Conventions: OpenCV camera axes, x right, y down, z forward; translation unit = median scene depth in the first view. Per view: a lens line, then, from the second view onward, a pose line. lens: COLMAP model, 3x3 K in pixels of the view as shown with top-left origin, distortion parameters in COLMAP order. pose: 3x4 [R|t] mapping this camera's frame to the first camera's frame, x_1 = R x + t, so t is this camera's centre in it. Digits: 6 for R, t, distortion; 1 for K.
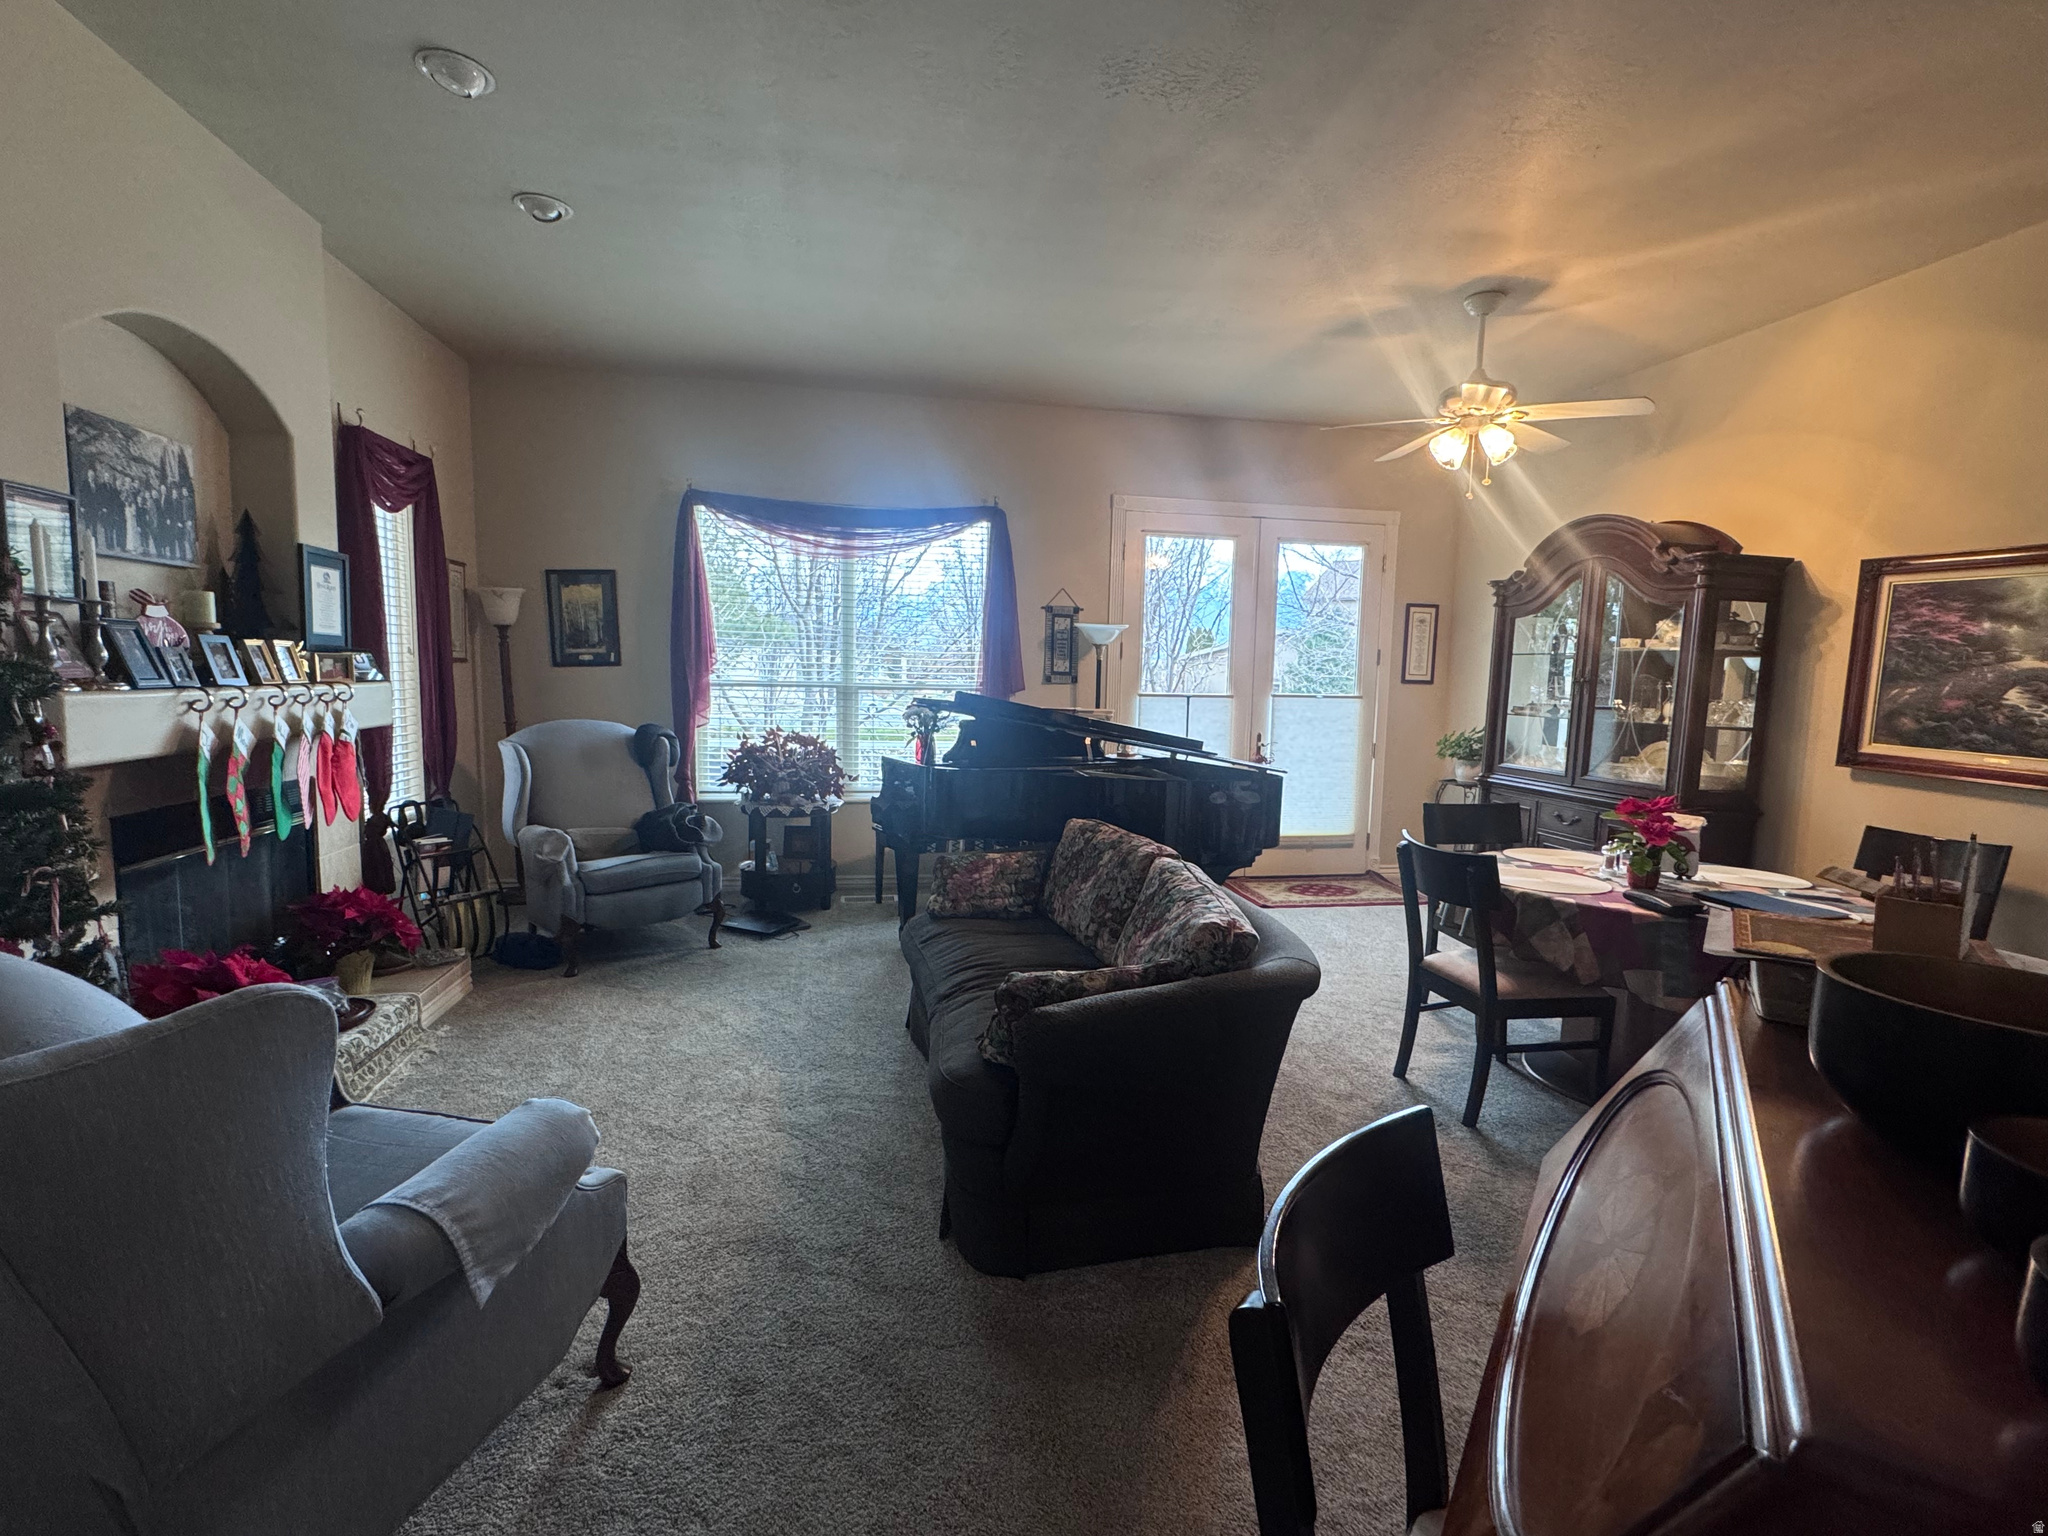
lens RADIAL K [[913.7, 0, 1018.7], [0, 913.7, 771.0], [0, 0, 1]] dist [-0.000034, -0.001741]
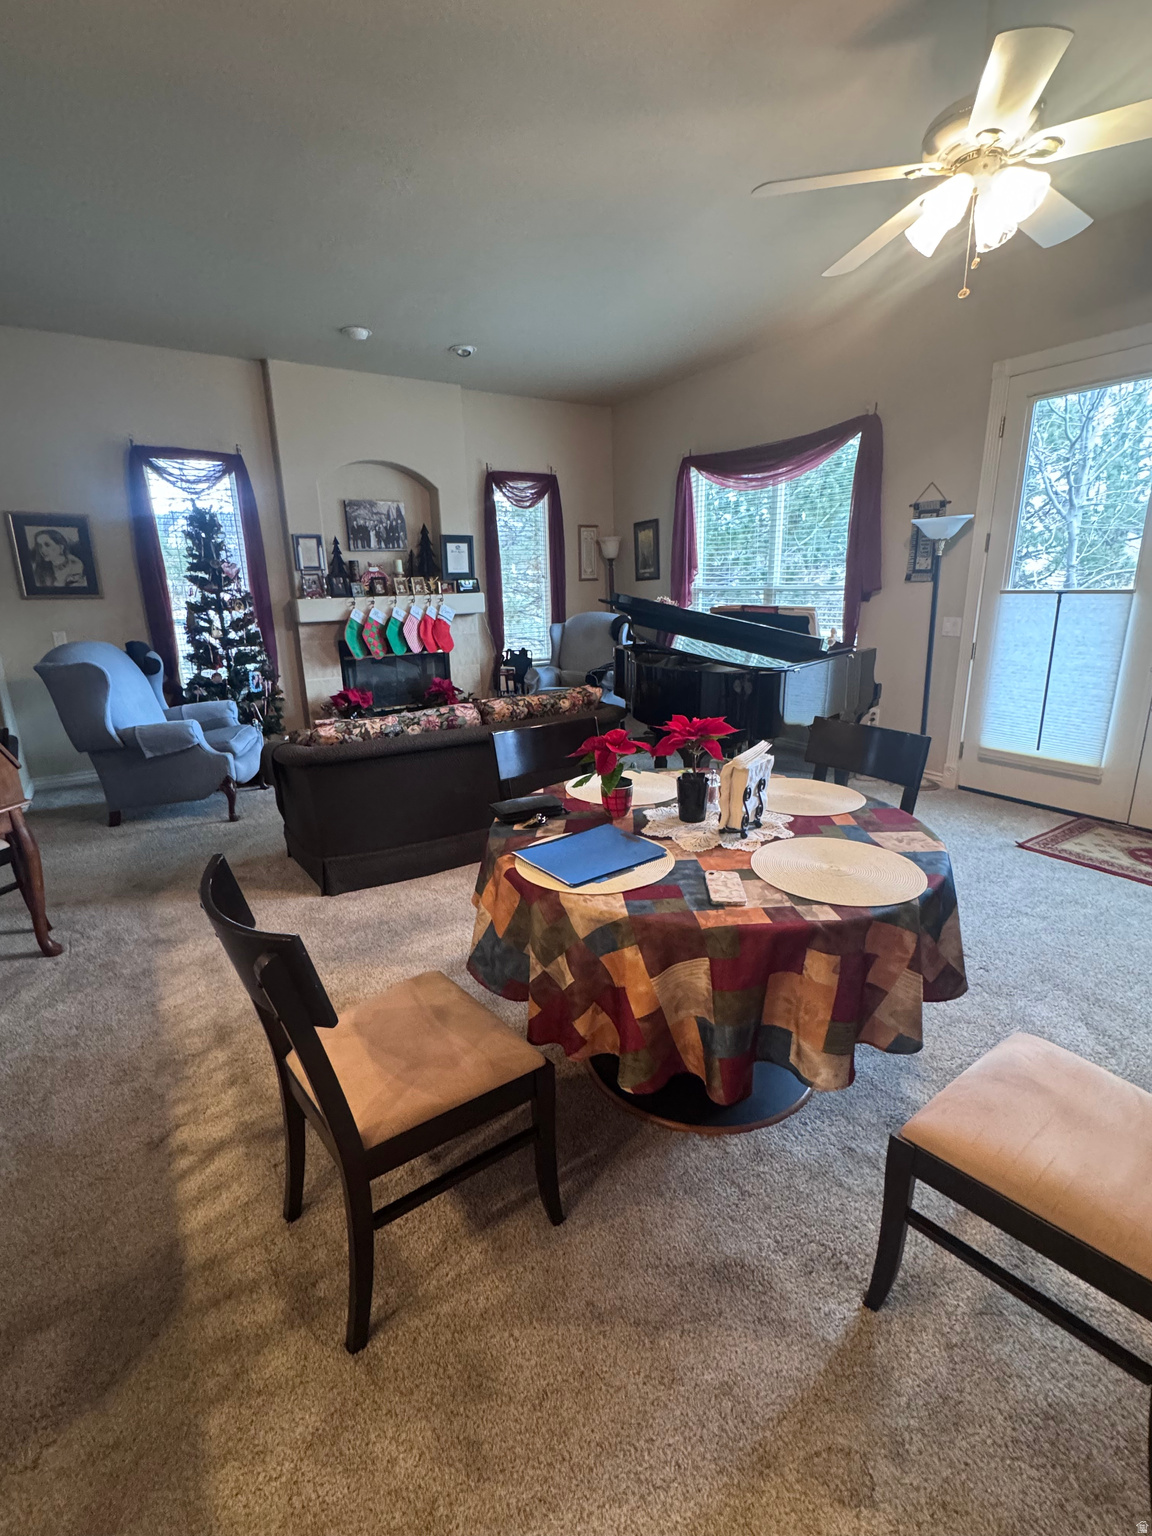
lens RADIAL K [[685.2, 0, 582.0], [0, 685.2, 759.7], [0, 0, 1]] dist [-0.000034, -0.001741]
pose [[0.387047, 0.204275, -0.899148, 1.064597], [-0.067334, 0.978809, 0.193389, -0.041167], [0.919598, -0.014307, 0.392599, 0.599880]]
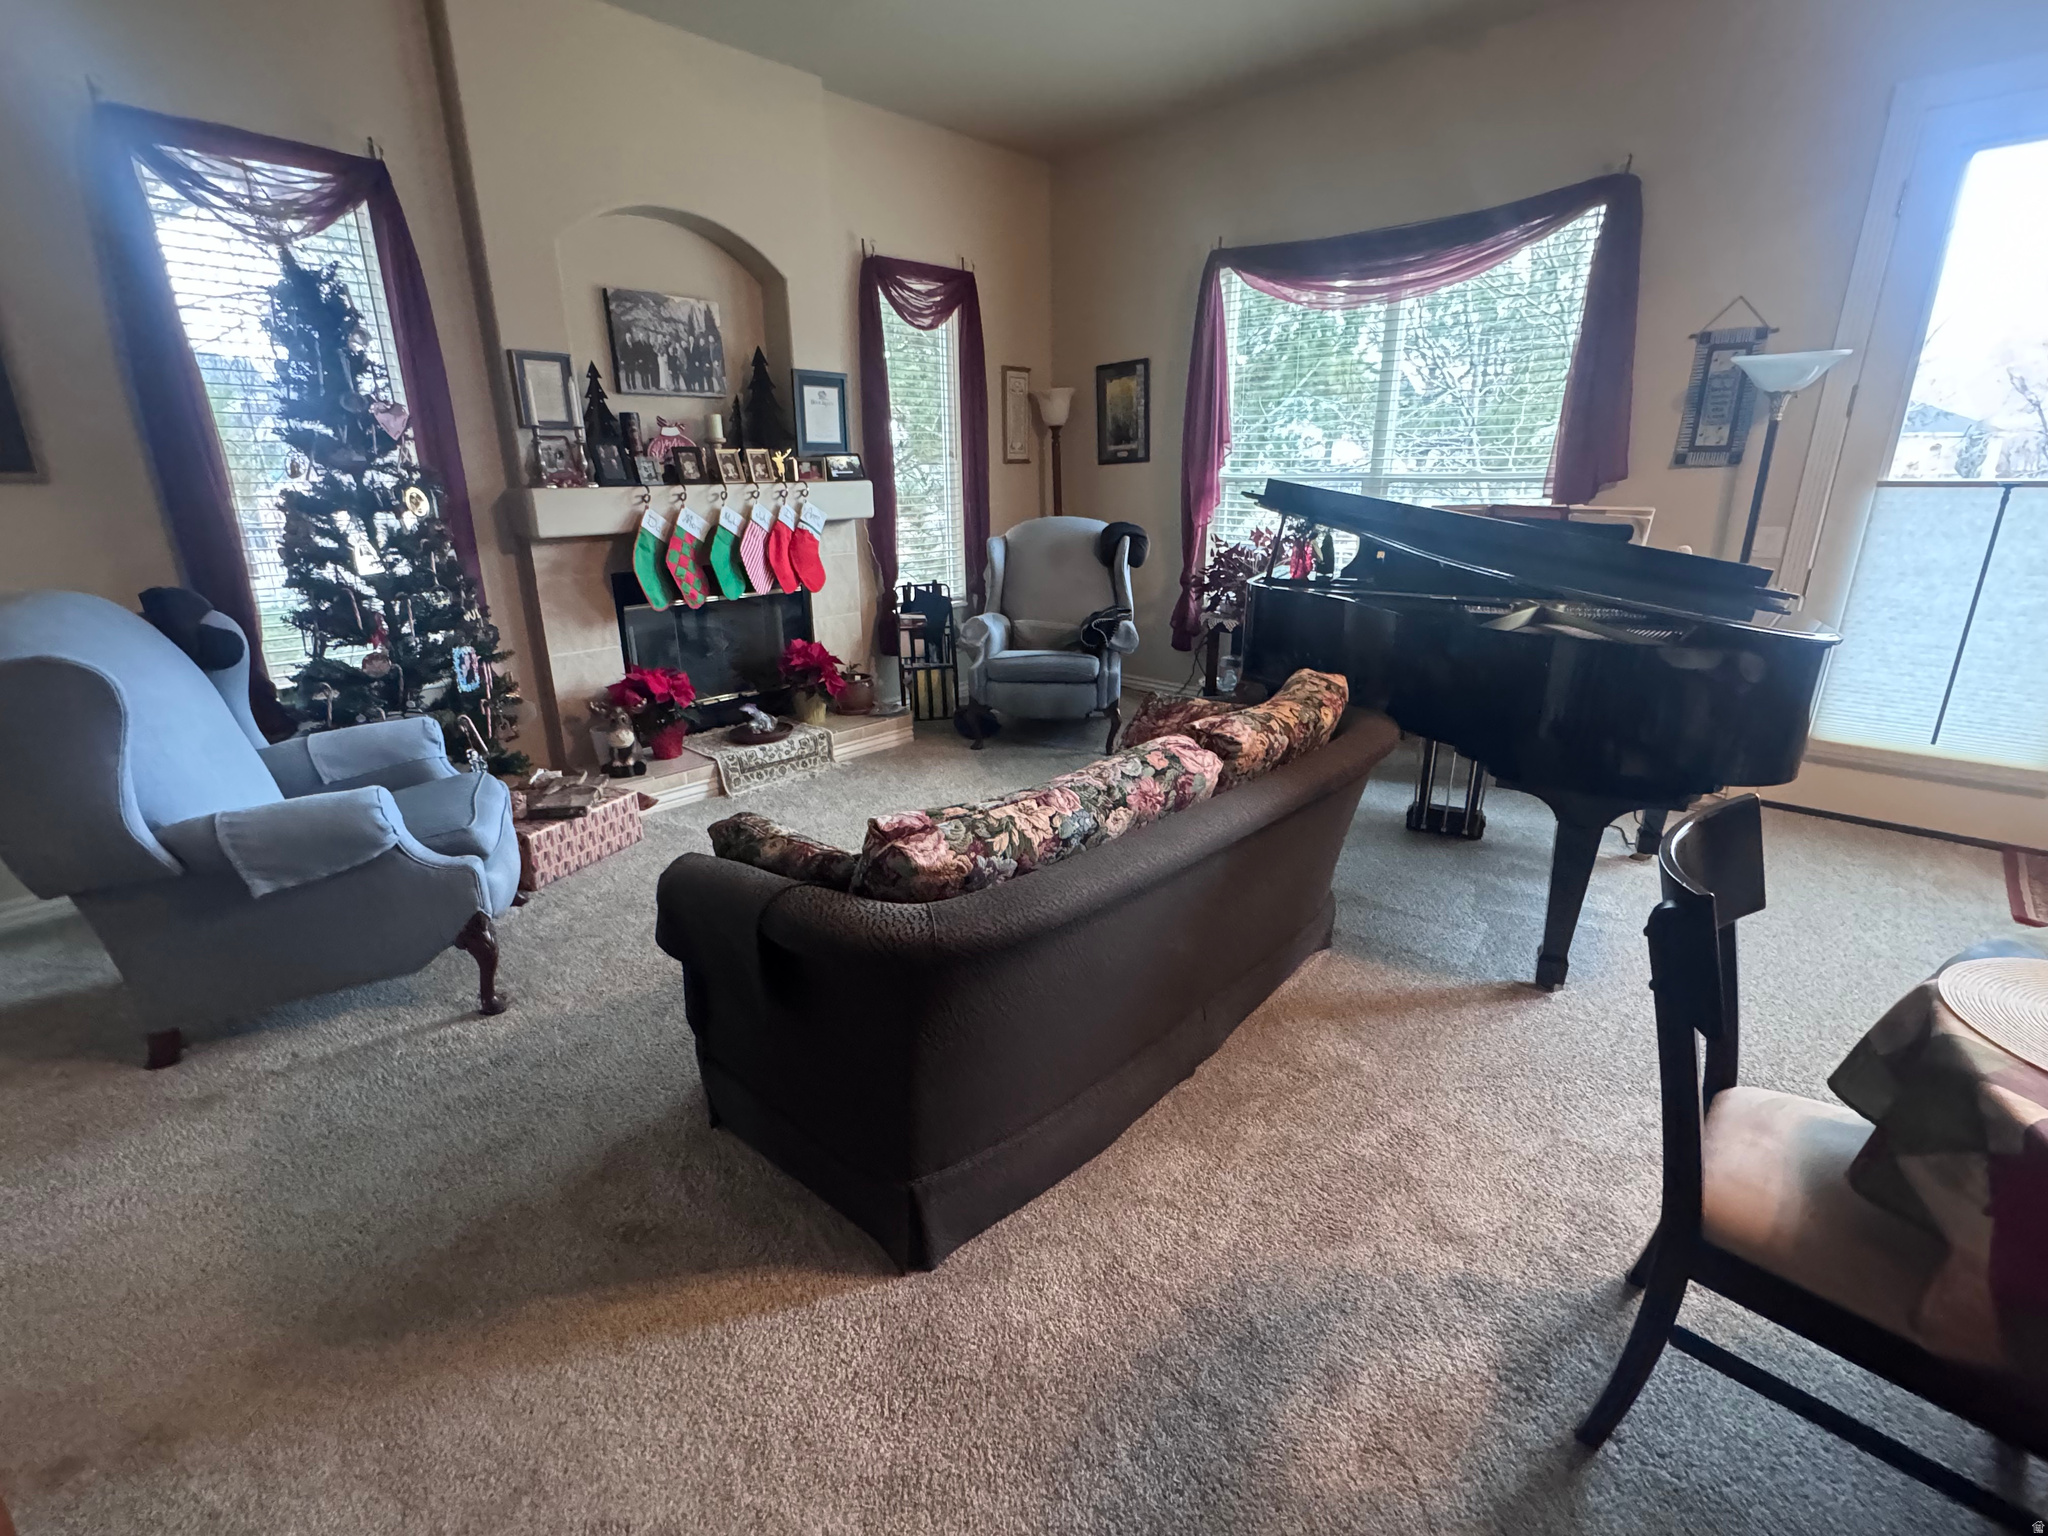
lens RADIAL K [[913.7, 0, 1023.5], [0, 913.7, 758.9], [0, 0, 1]] dist [-0.000034, -0.001741]
pose [[0.593706, 0.216263, -0.775076, 0.494528], [-0.062811, 0.972724, 0.223298, -0.023030], [0.802227, -0.083890, 0.591096, 0.439649]]
